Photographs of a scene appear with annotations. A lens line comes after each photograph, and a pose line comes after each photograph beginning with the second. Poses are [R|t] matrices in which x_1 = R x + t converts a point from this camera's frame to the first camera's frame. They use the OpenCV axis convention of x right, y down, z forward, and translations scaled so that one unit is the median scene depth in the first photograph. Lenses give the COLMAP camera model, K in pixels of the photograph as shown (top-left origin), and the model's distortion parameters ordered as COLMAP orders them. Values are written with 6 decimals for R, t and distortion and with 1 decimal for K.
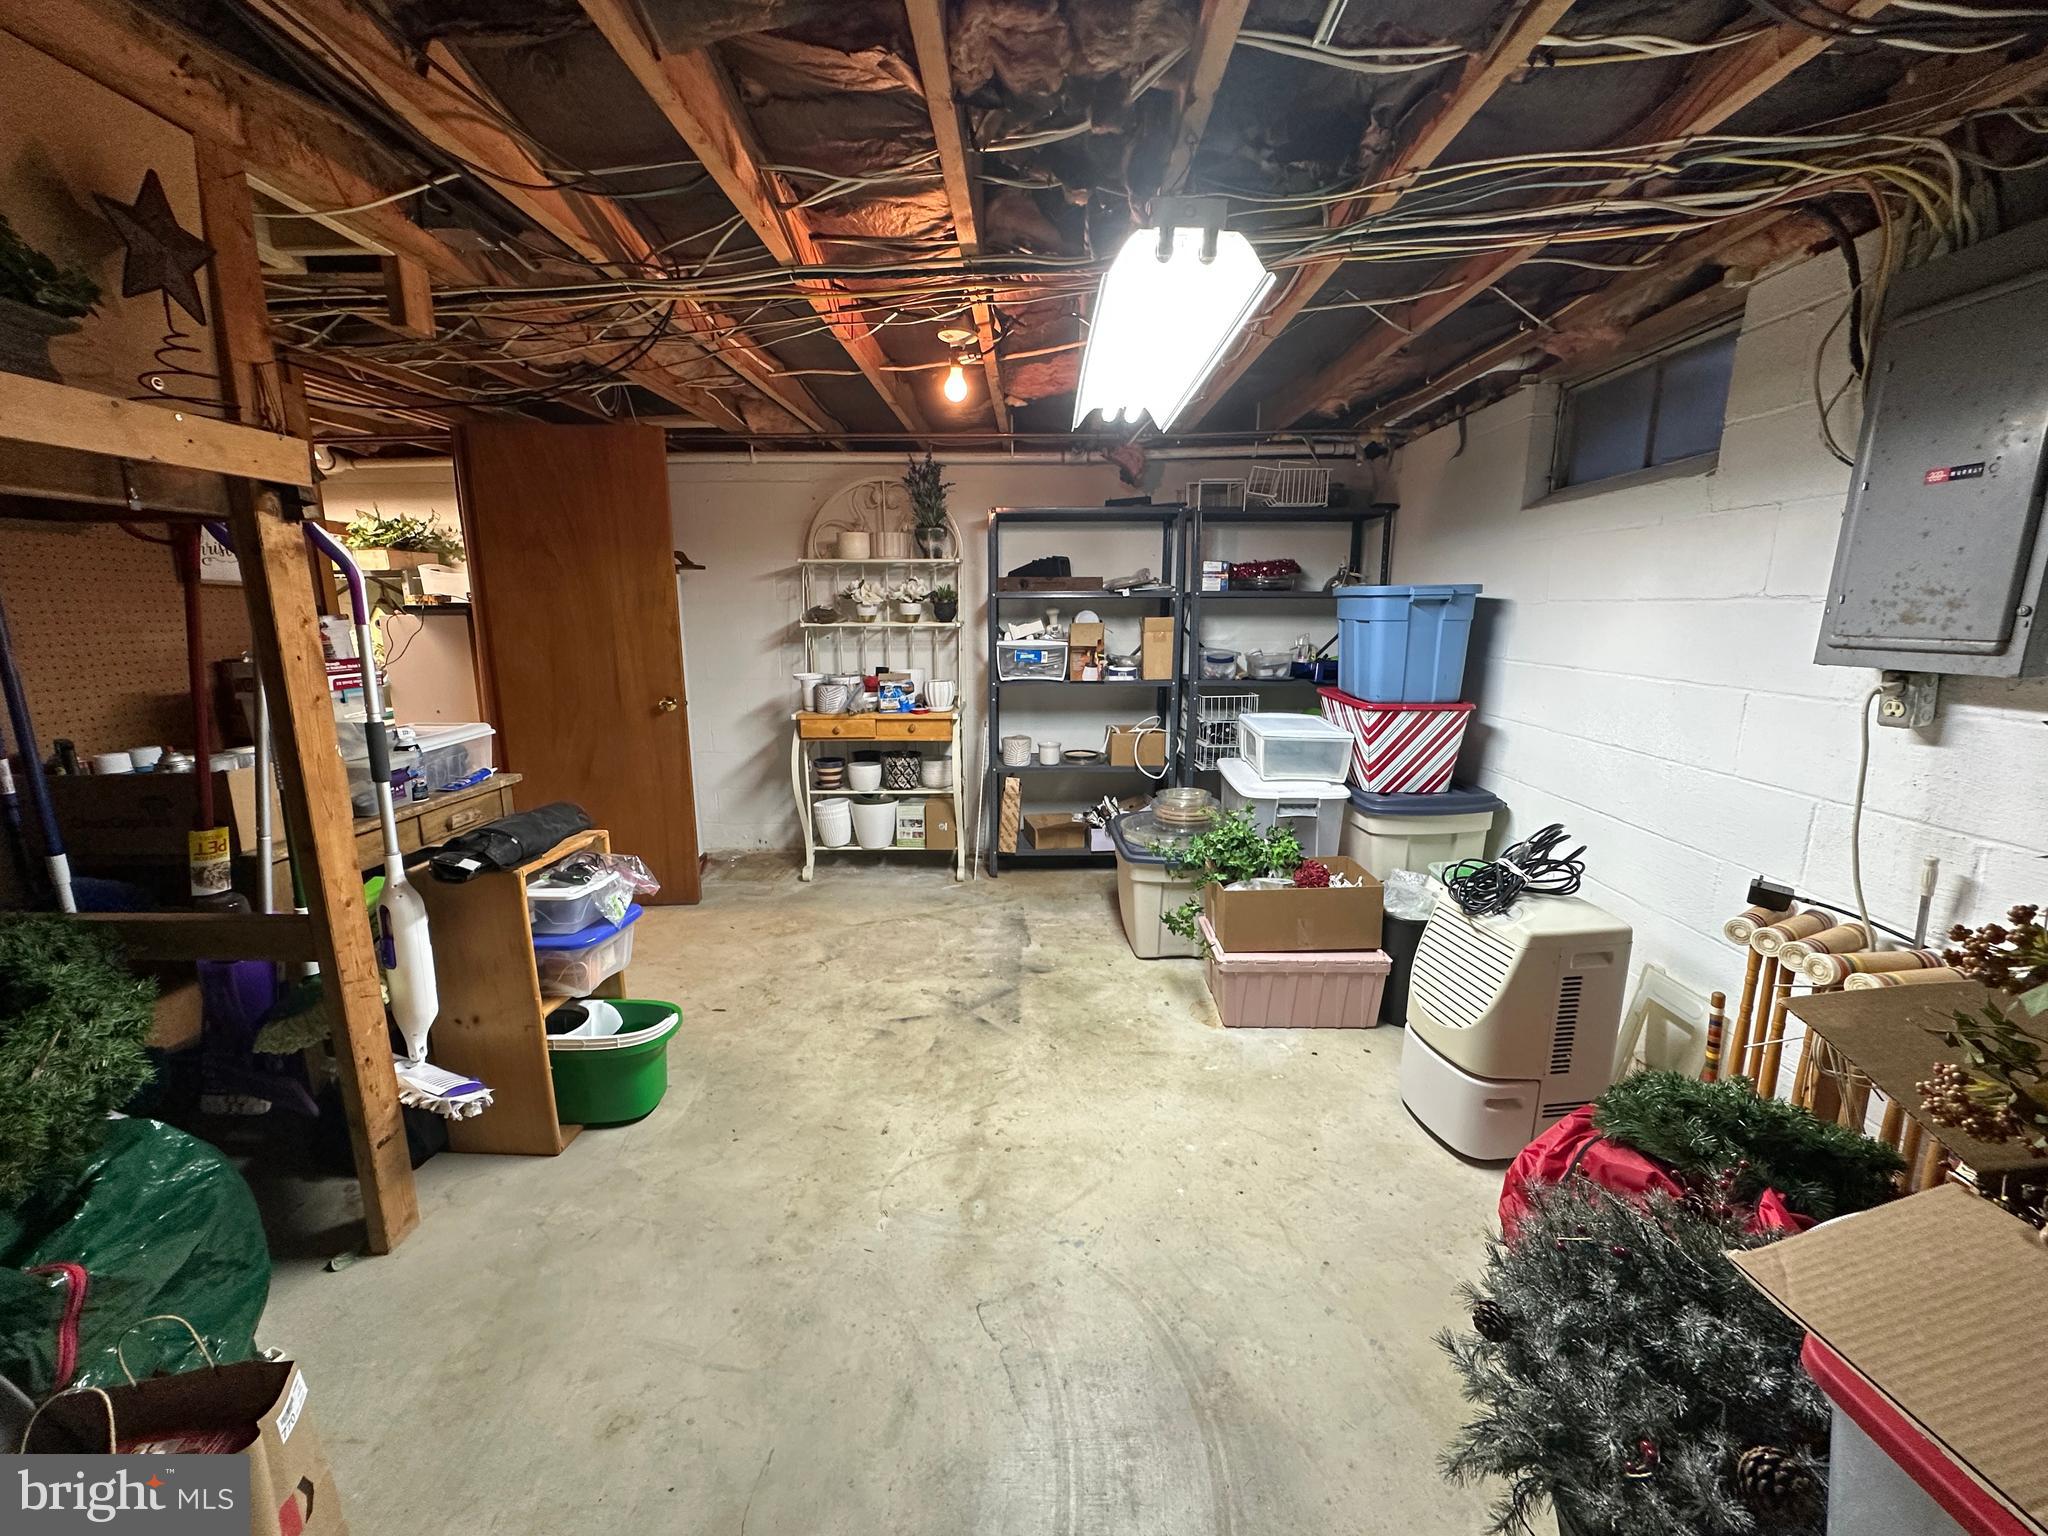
lens RADIAL K [[816.1, 0, 1019.6], [0, 816.1, 769.6], [0, 0, 1]] dist [-0.002950, 0.000967]
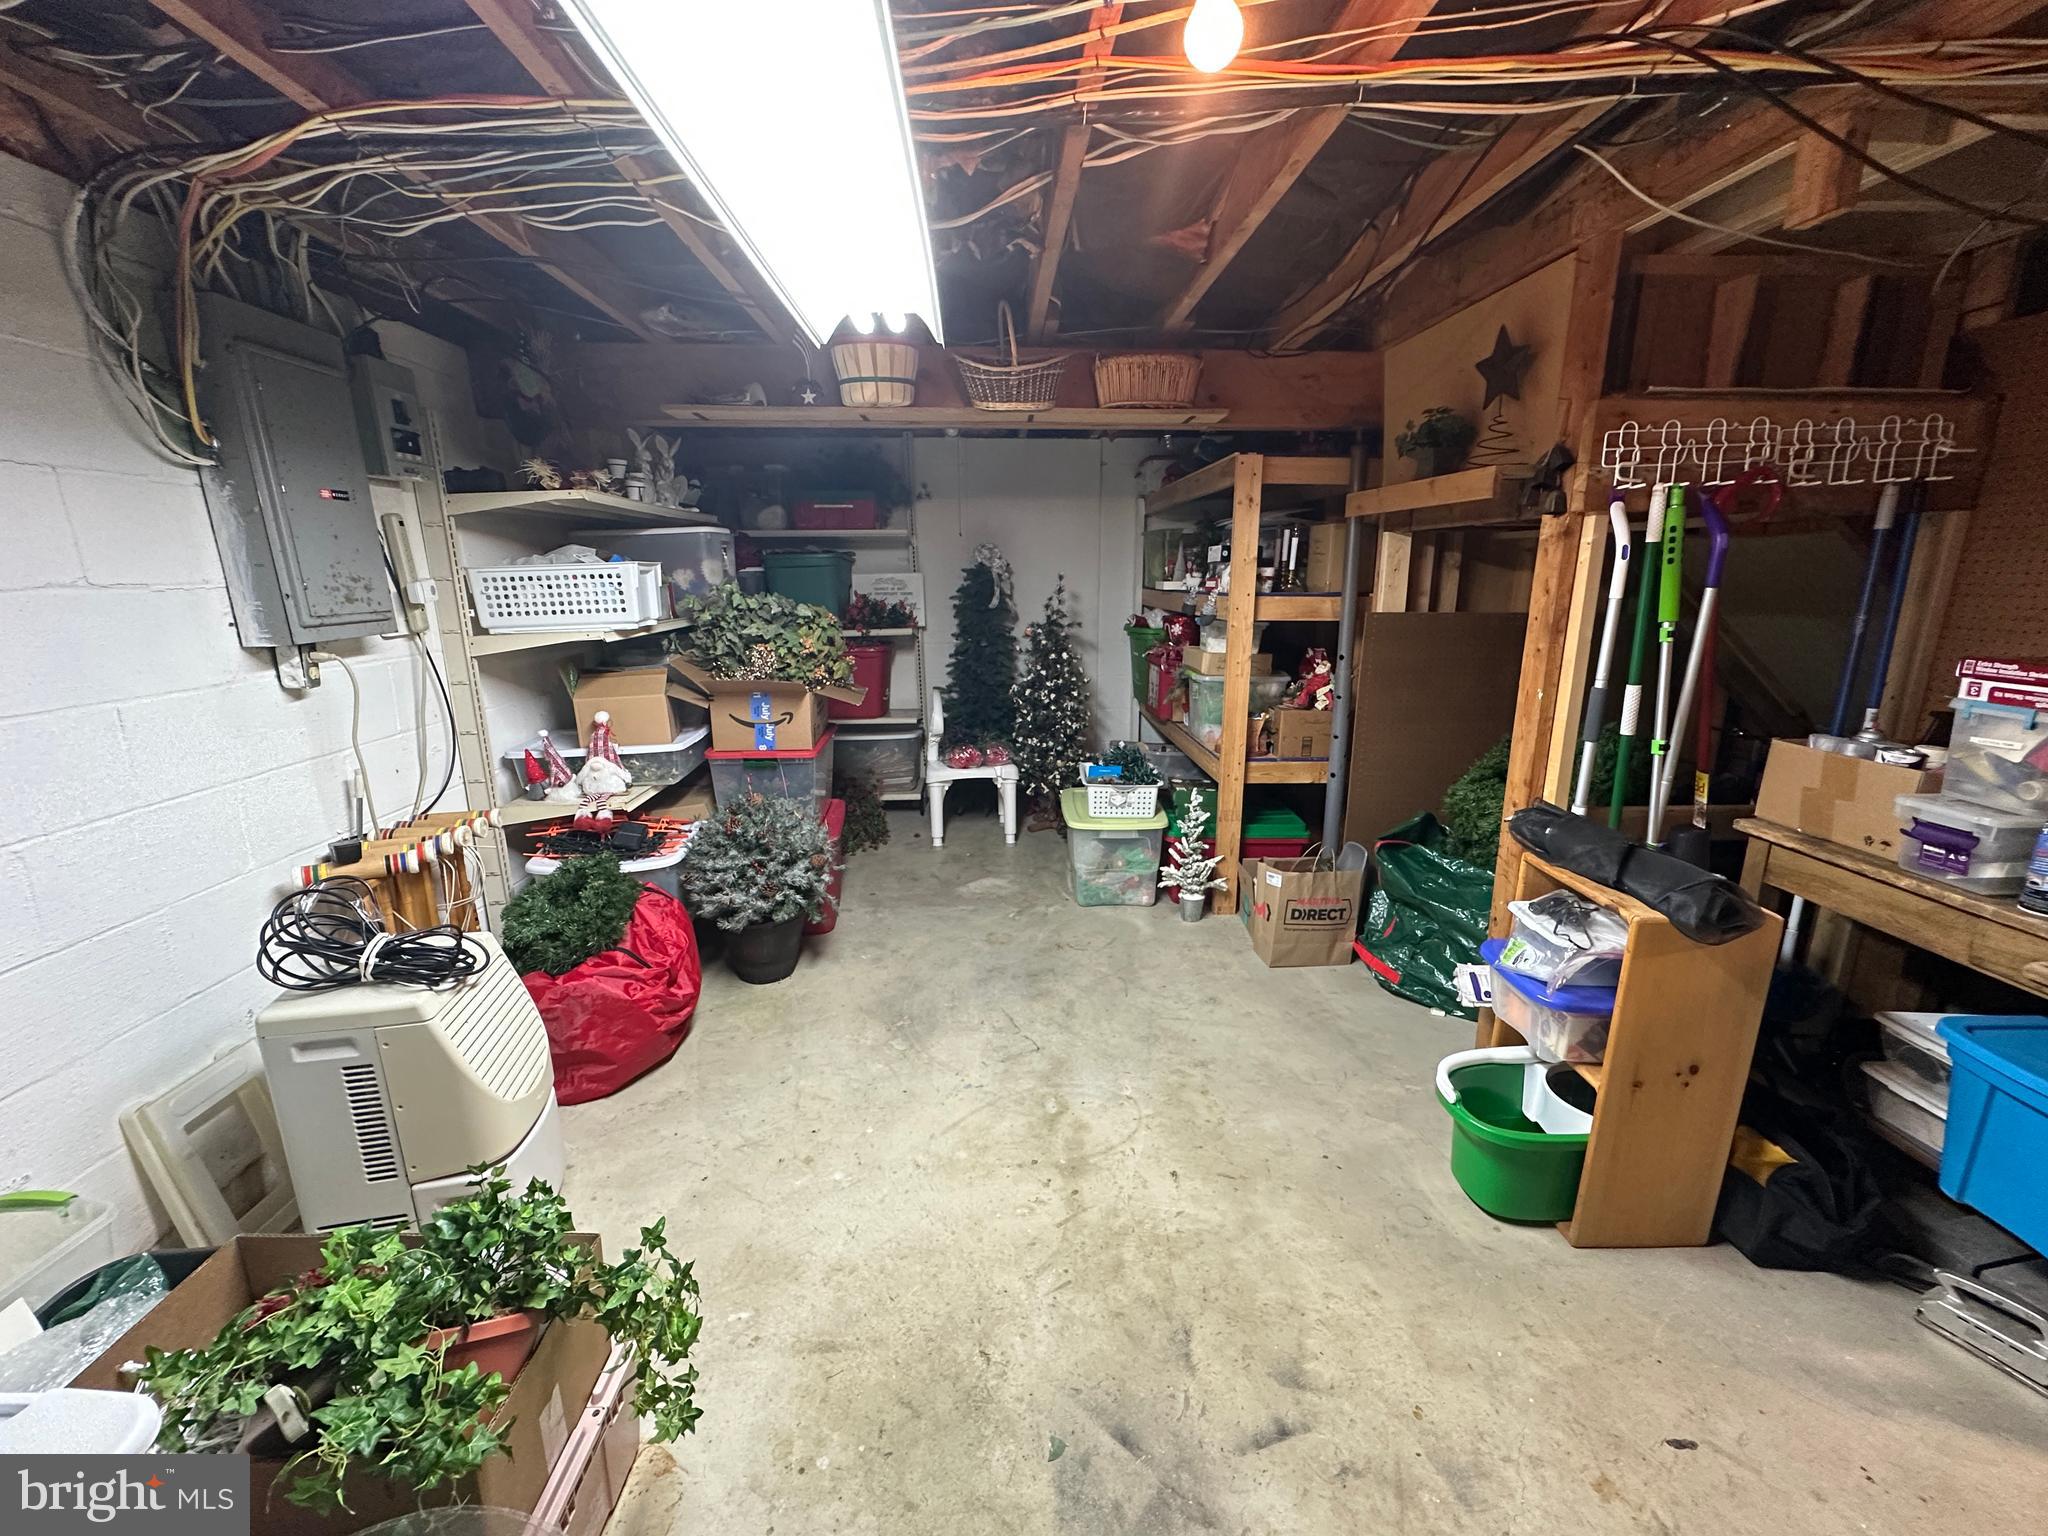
lens RADIAL K [[816.1, 0, 1029.4], [0, 816.1, 768.1], [0, 0, 1]] dist [-0.002950, 0.000967]
pose [[-0.996986, 0.025392, -0.073307, 0.054830], [-0.008119, 0.905579, 0.424100, -0.388844], [0.077154, 0.423417, -0.902643, 1.833278]]
